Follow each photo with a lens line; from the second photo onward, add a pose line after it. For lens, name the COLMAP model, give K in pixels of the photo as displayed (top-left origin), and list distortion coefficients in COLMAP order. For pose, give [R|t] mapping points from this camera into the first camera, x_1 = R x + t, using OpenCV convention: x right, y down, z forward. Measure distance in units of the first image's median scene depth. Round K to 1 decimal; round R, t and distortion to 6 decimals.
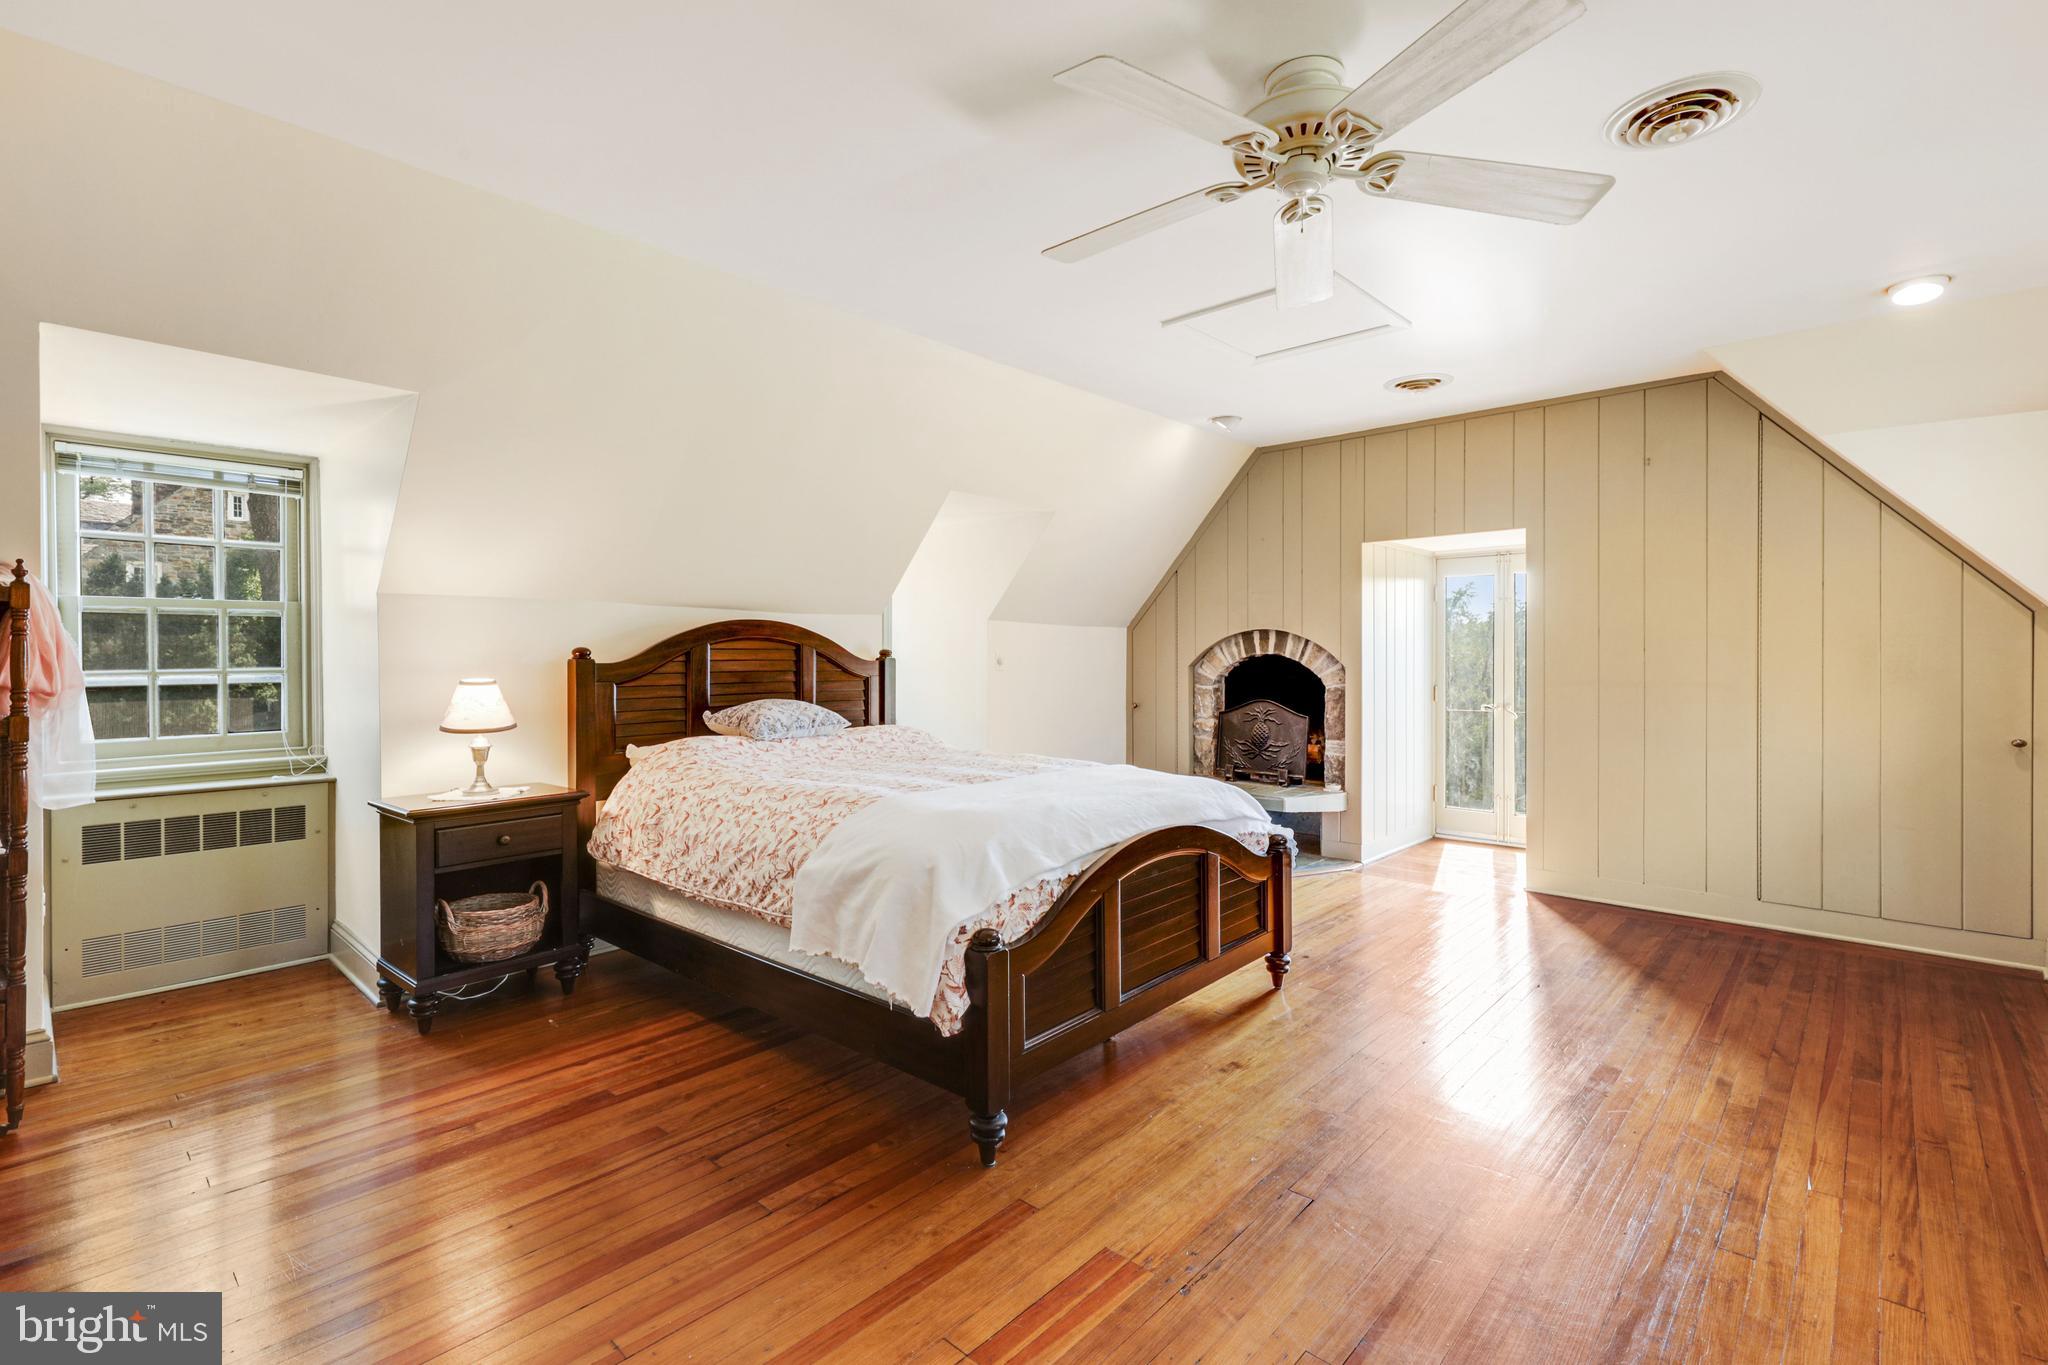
lens RADIAL K [[931.1, 0, 1026.0], [0, 931.1, 648.9], [0, 0, 1]] dist [0.011527, -0.001086]
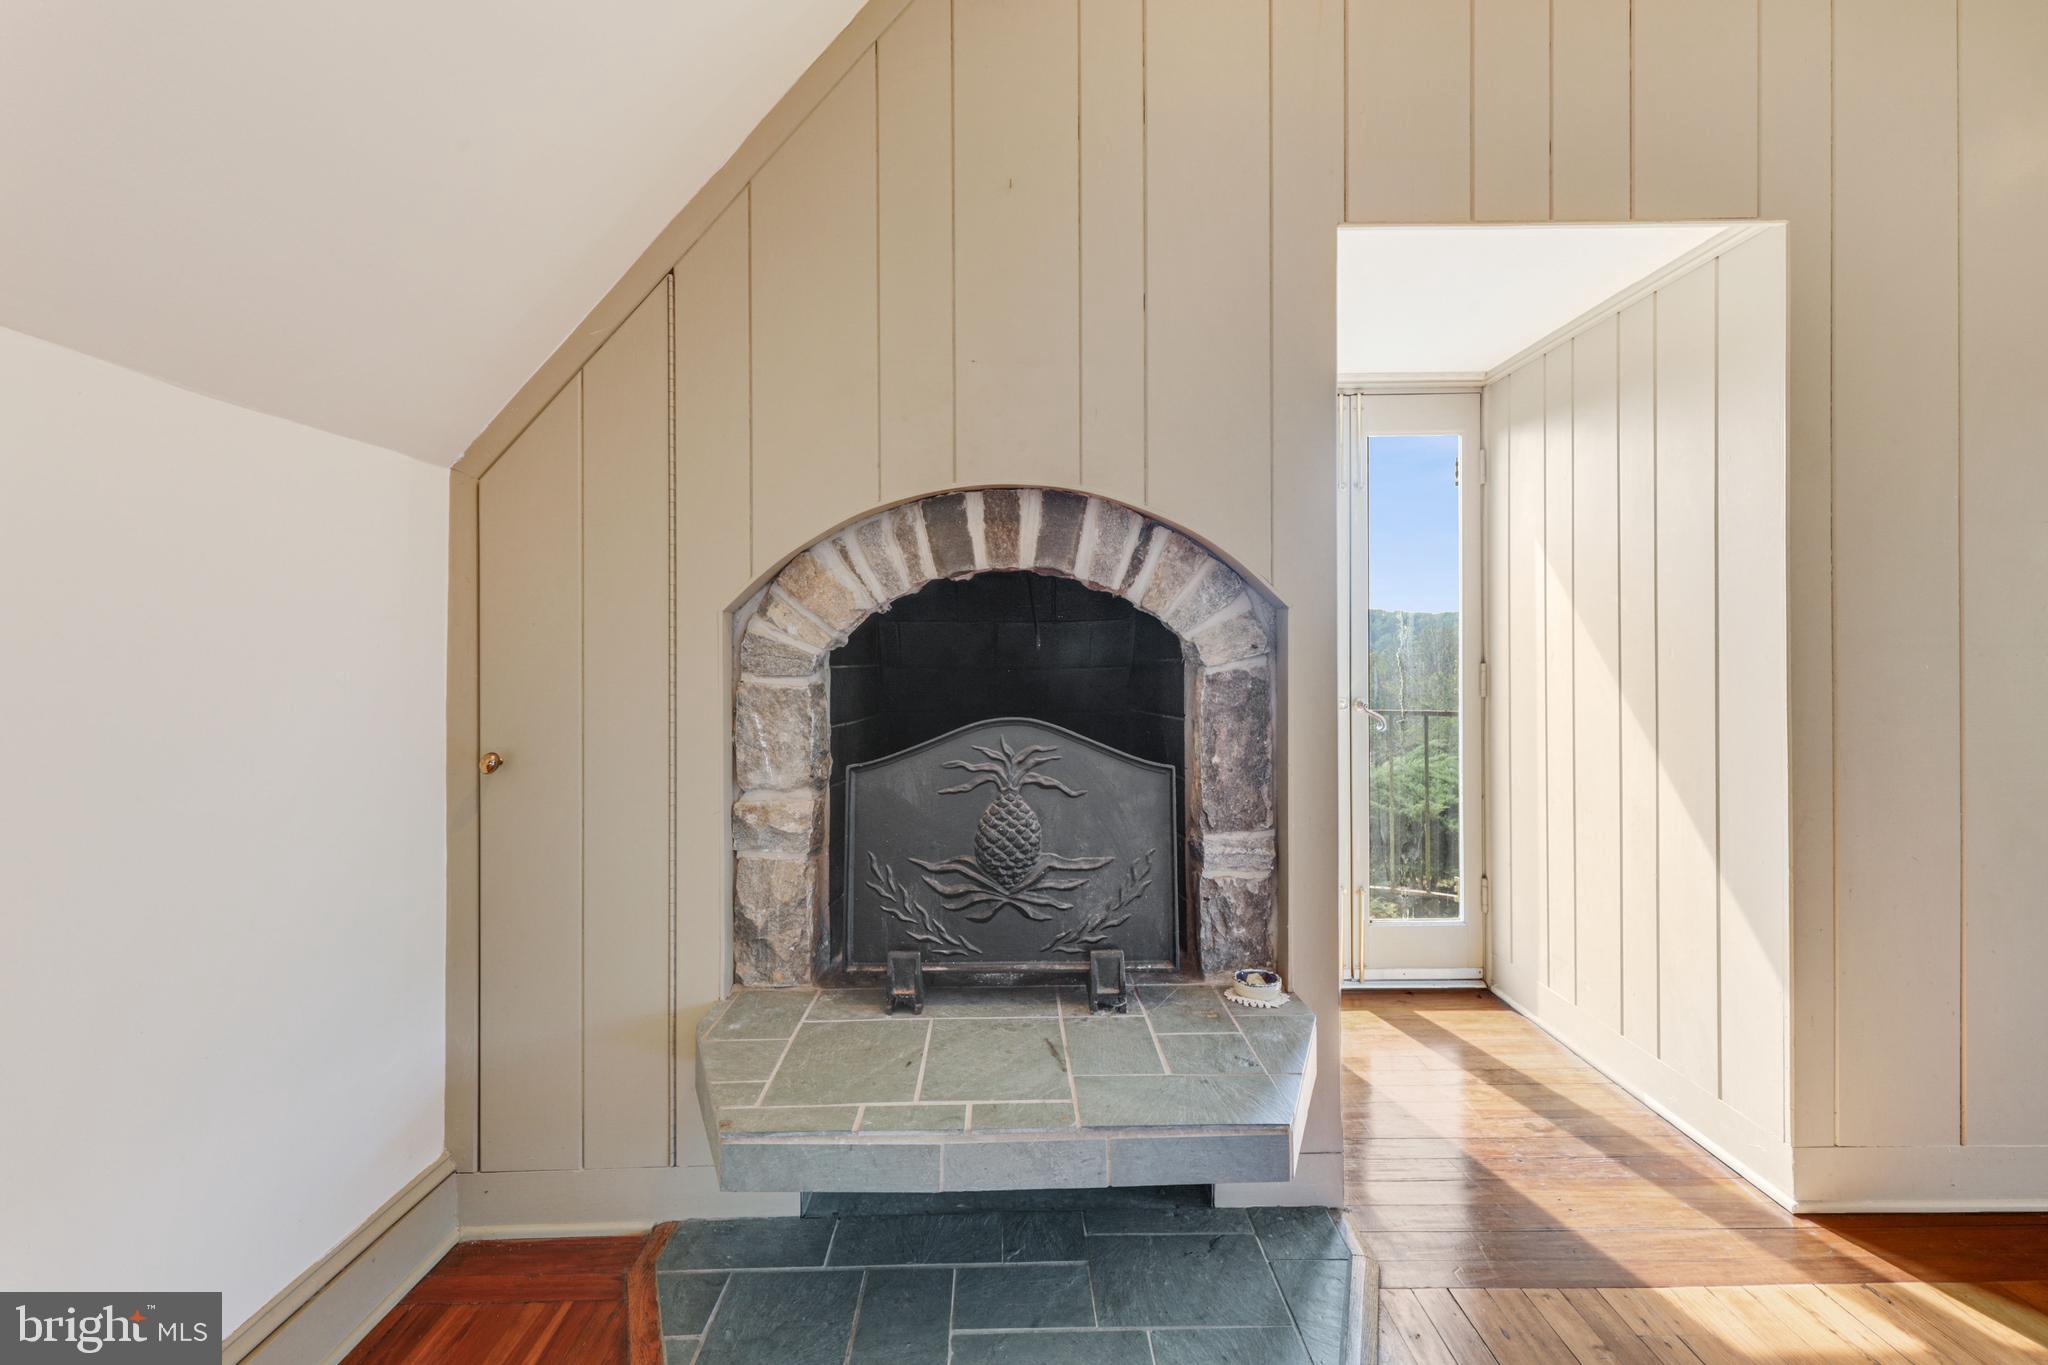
lens RADIAL K [[931.1, 0, 1039.3], [0, 931.1, 631.7], [0, 0, 1]] dist [0.011527, -0.001086]
pose [[0.741224, 0.001775, 0.671255, 0.058997], [-0.000176, 0.999997, -0.002450, 0.027084], [-0.671257, 0.001698, 0.741223, 0.759953]]
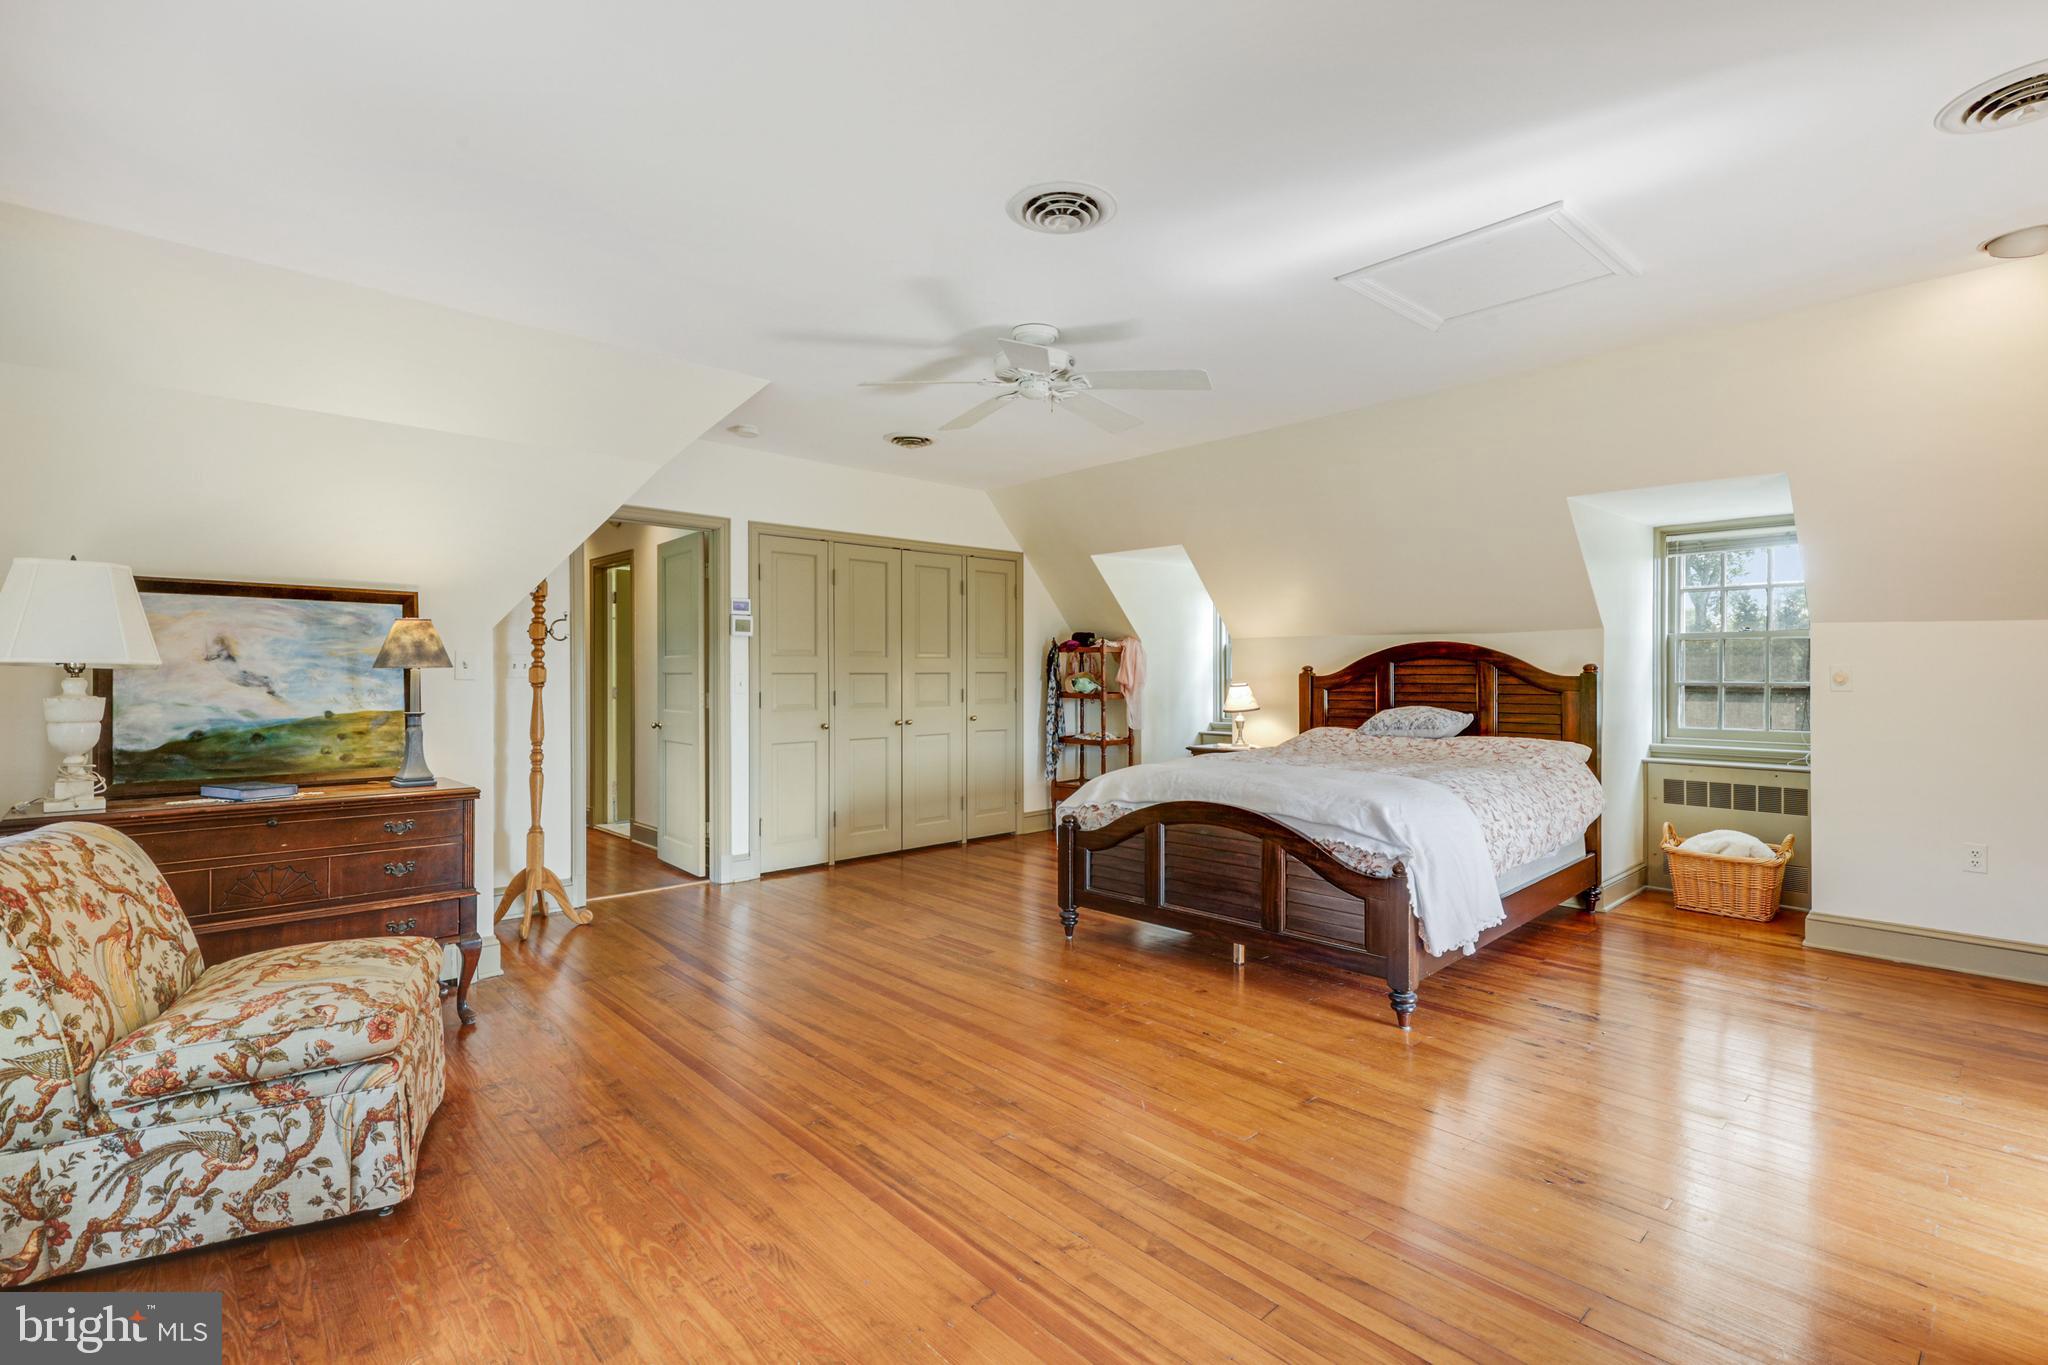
lens RADIAL K [[931.1, 0, 1034.4], [0, 931.1, 694.7], [0, 0, 1]] dist [0.011527, -0.001086]
pose [[-0.065167, 0.028106, -0.997479, 0.700192], [0.008074, 0.999585, 0.027637, 0.000350], [0.997842, -0.006252, -0.065367, 0.398218]]
